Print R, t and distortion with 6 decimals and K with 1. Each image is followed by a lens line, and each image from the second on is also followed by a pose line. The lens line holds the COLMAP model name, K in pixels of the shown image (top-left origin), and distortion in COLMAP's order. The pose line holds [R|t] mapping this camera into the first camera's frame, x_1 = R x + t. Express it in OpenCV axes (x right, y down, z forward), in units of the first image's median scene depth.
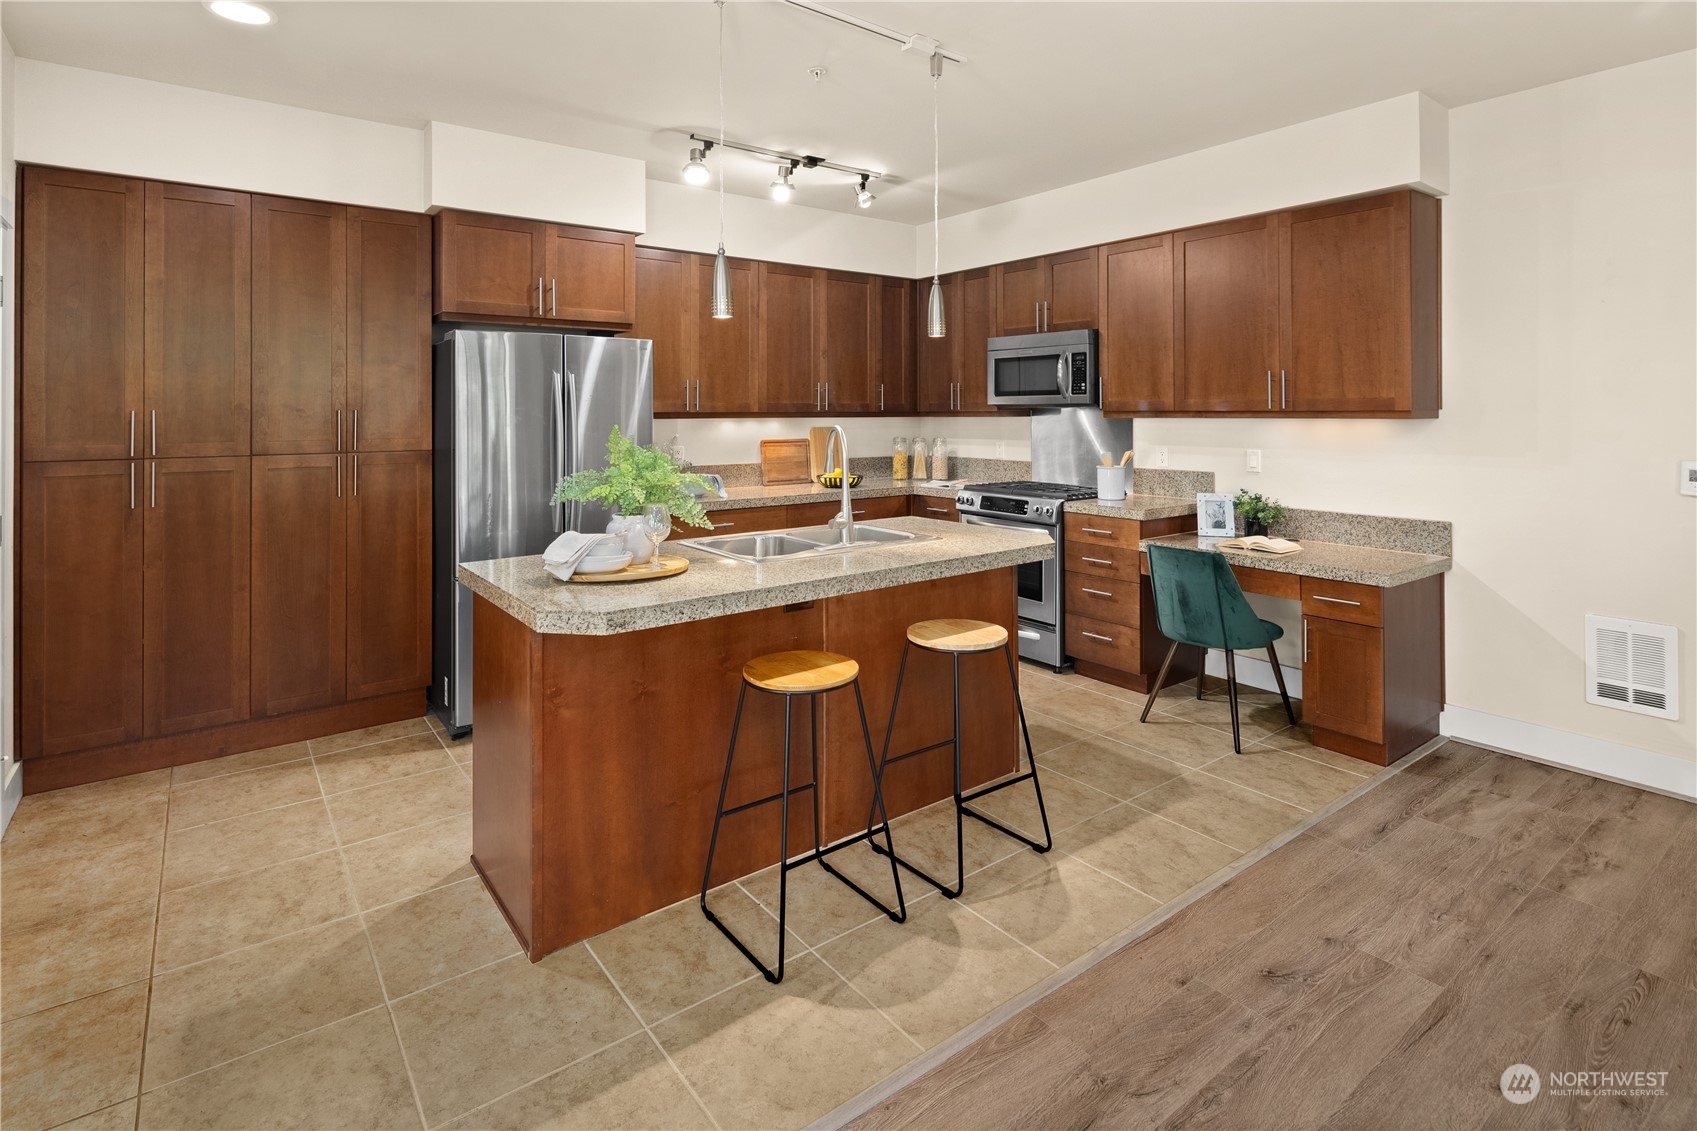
lens RADIAL K [[838.6, 0, 848.7], [0, 838.6, 406.8], [0, 0, 1]] dist [-0.000377, -0.000896]
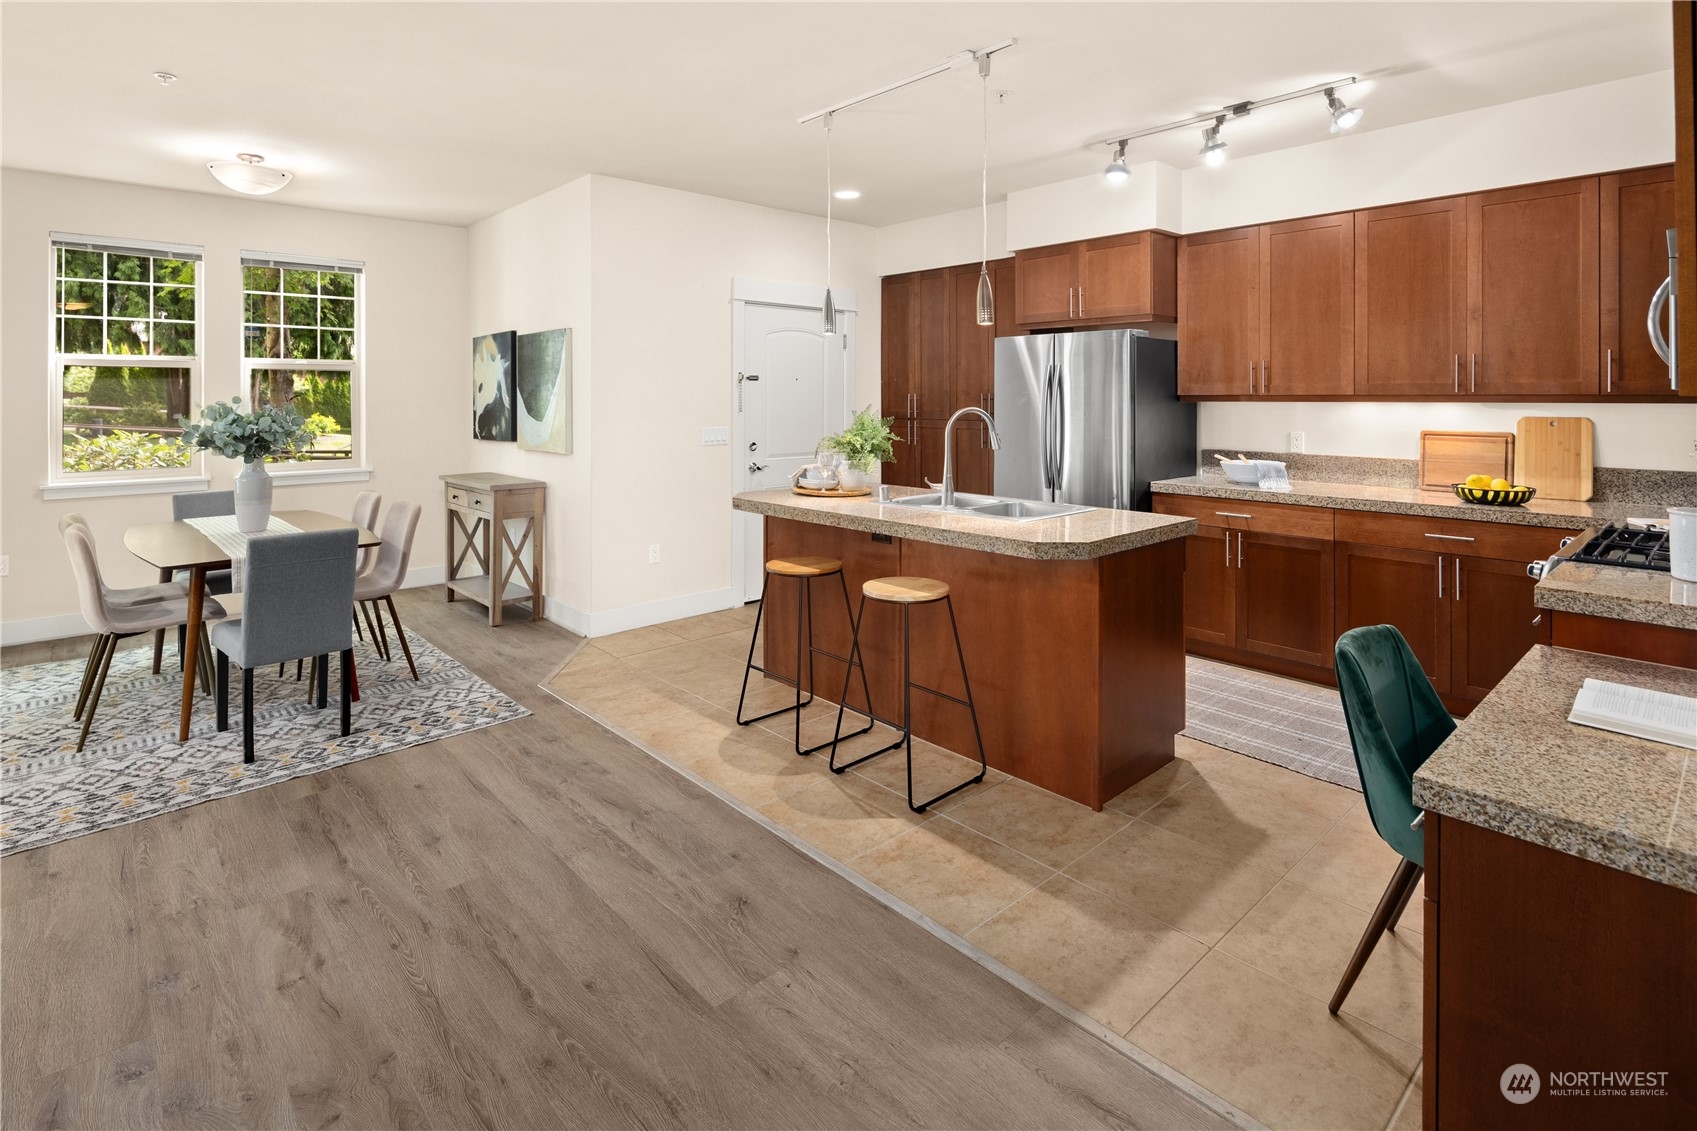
lens RADIAL K [[834.8, 0, 841.1], [0, 834.8, 399.5], [0, 0, 1]] dist [0.000682, -0.001101]
pose [[0.091193, 0.006501, -0.995812, 0.816080], [0.007238, 0.999948, 0.007191, 0.001444], [0.995807, -0.007863, 0.091141, 0.522793]]
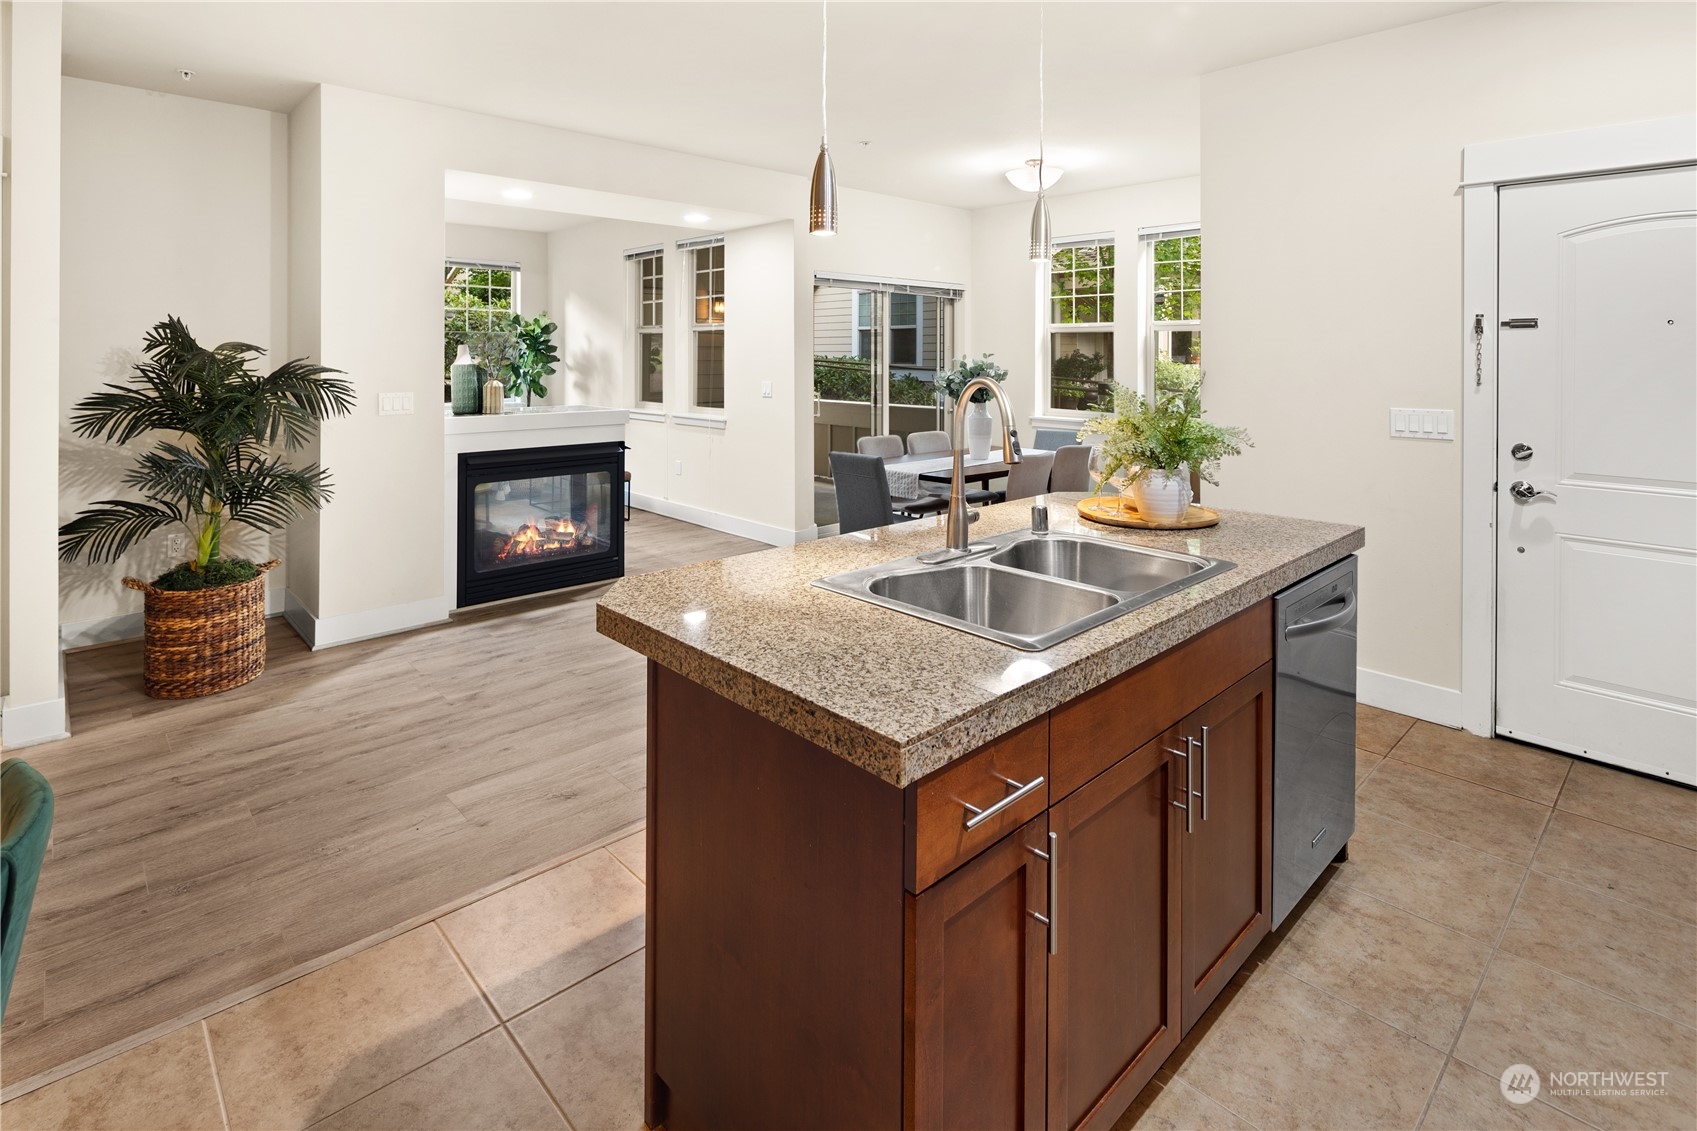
lens RADIAL K [[843.0, 0, 838.4], [0, 843.0, 352.3], [0, 0, 1]] dist [-0.000305, -0.000706]
pose [[-0.994552, -0.000983, -0.104233, 0.116356], [-0.000176, 0.999970, -0.007745, 0.006190], [0.104238, -0.007684, -0.994523, 1.172540]]
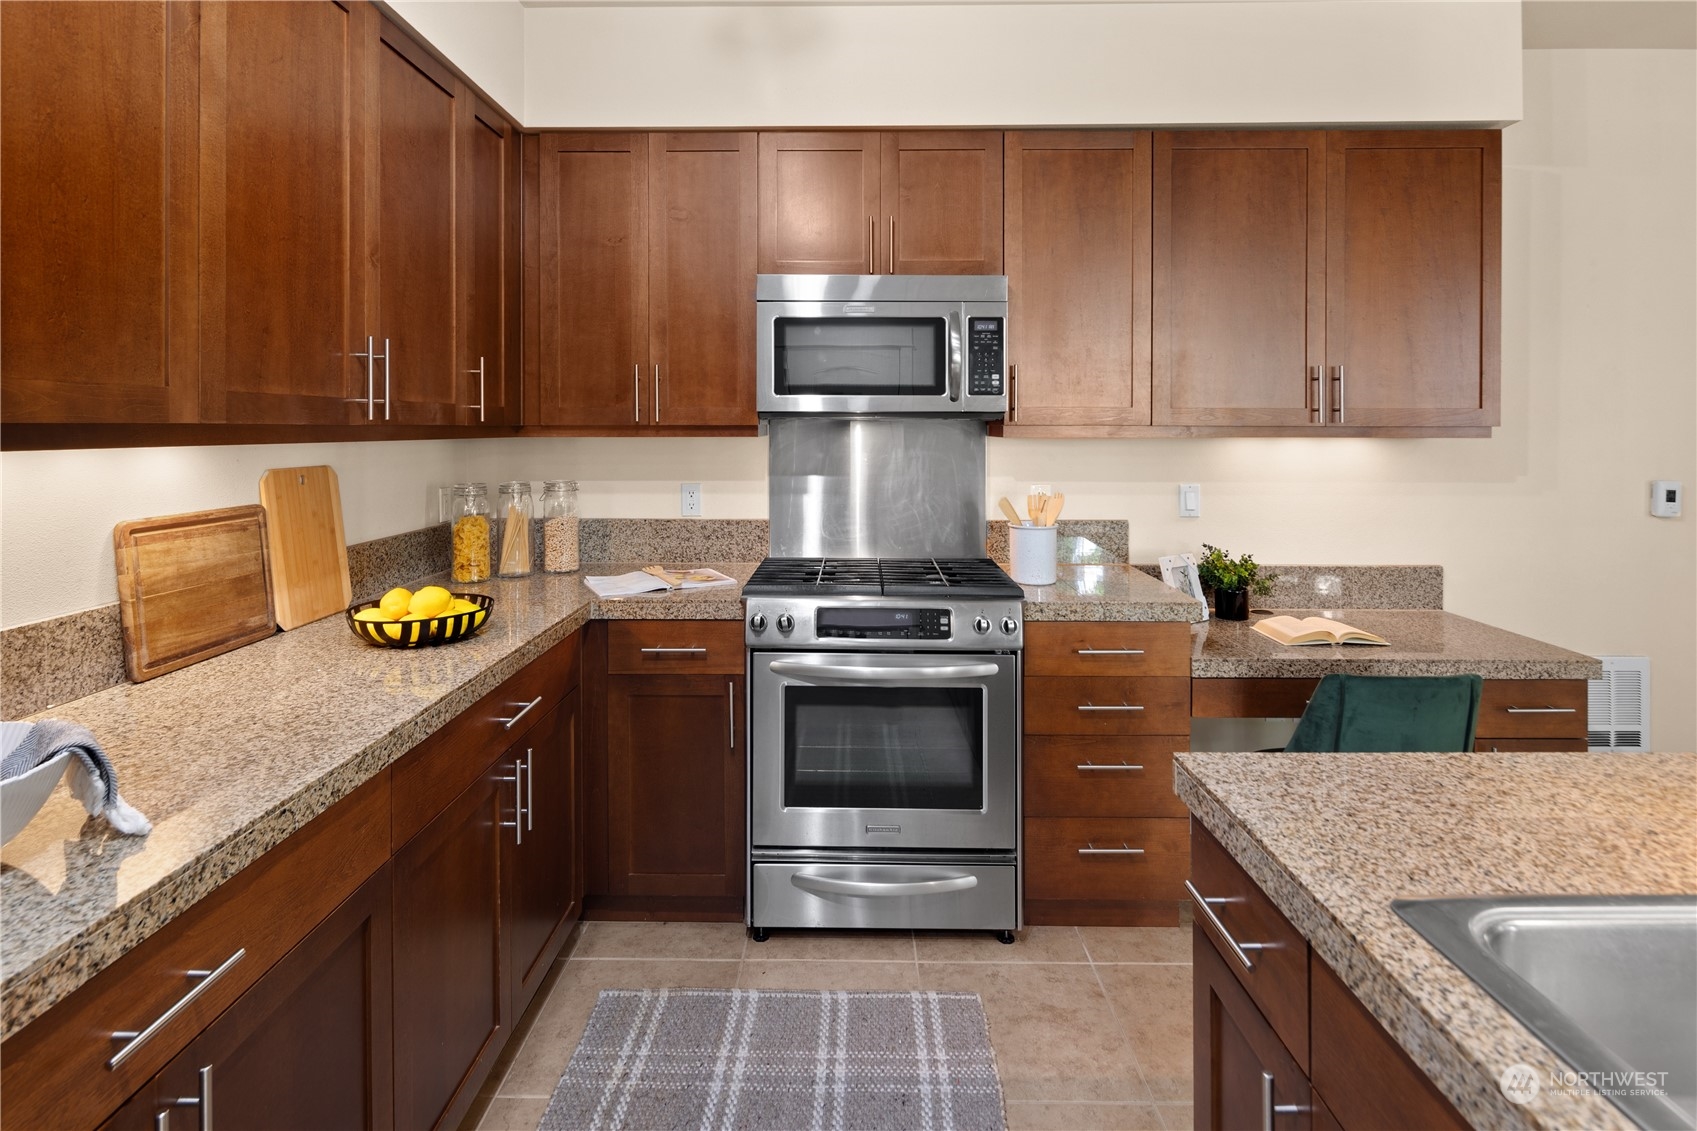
lens RADIAL K [[840.5, 0, 844.2], [0, 840.5, 427.8], [0, 0, 1]] dist [0.004044, -0.000500]
pose [[0.615250, 0.002869, 0.788327, -0.235556], [-0.006992, 0.999974, 0.001817, 0.006821], [-0.788301, -0.006630, 0.615254, 0.835929]]
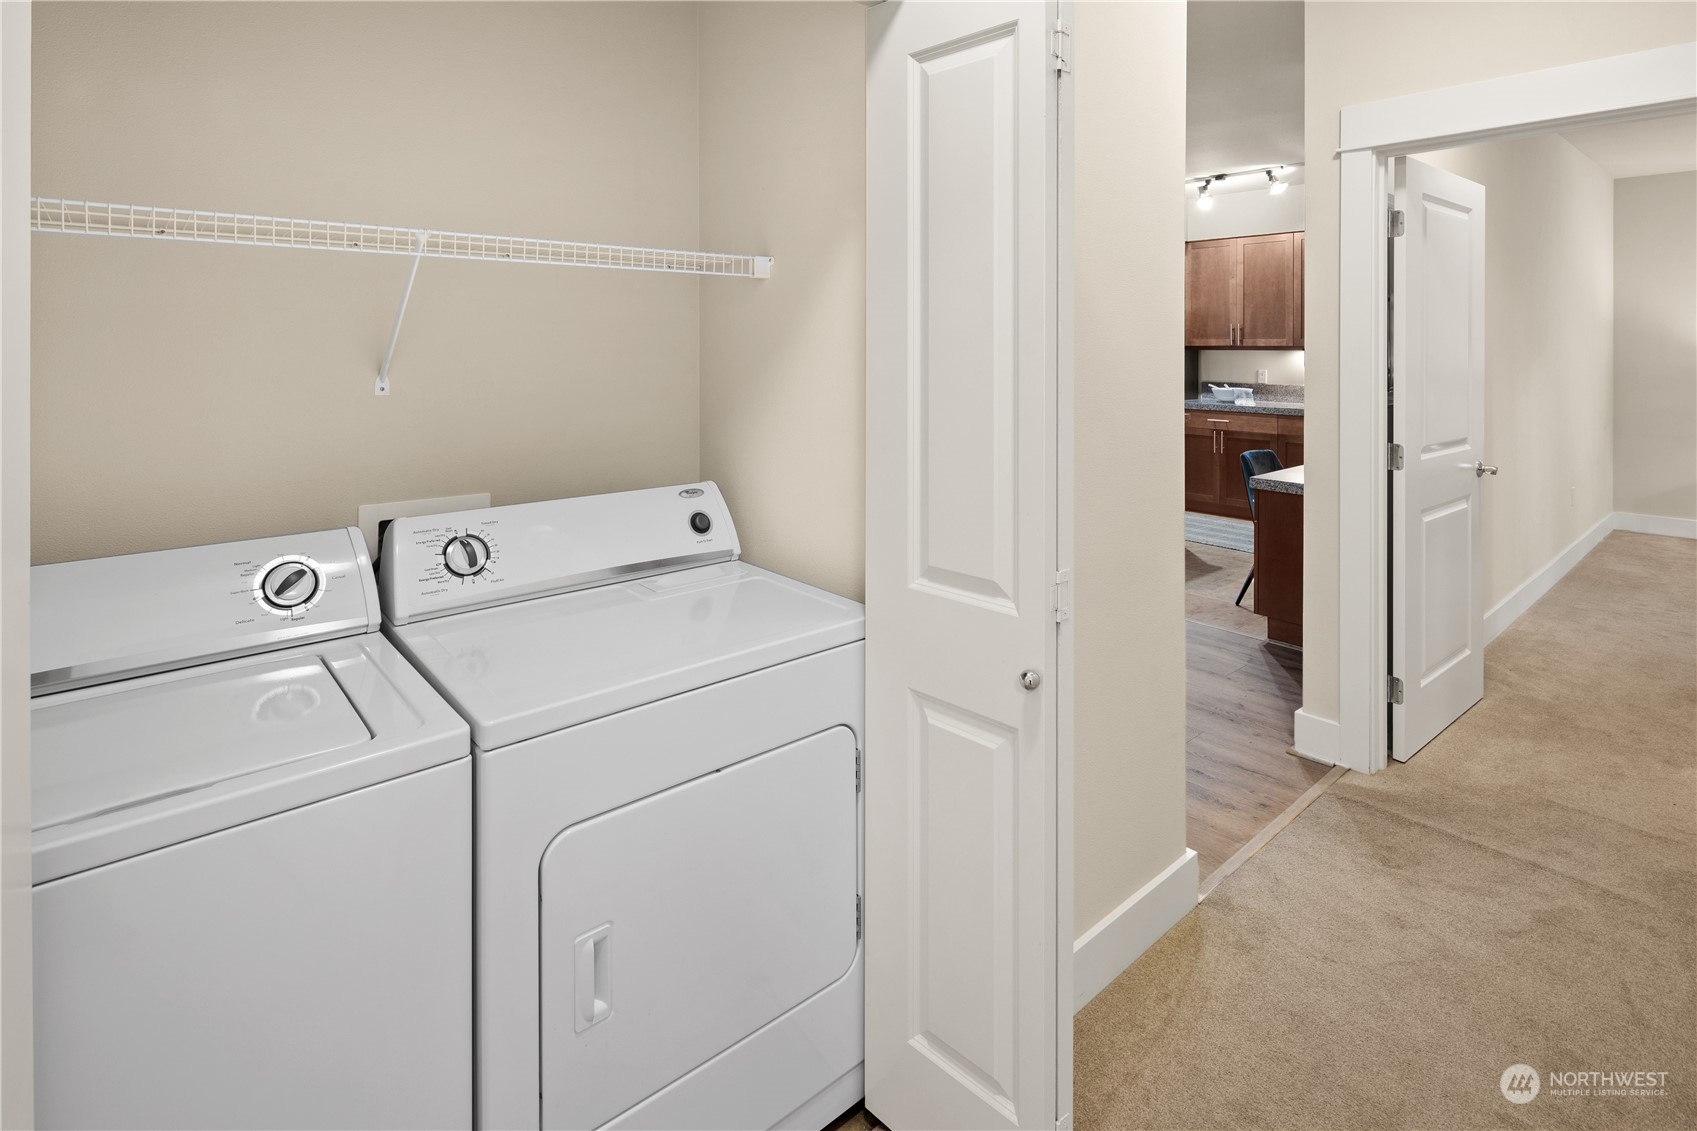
lens RADIAL K [[843.0, 0, 838.4], [0, 843.0, 352.3], [0, 0, 1]] dist [-0.000305, -0.000706]
pose [[0.062104, 0.008496, -0.998034, 1.454641], [0.004939, 0.999949, 0.008819, 0.000948], [0.998057, -0.005477, 0.062059, 0.243542]]
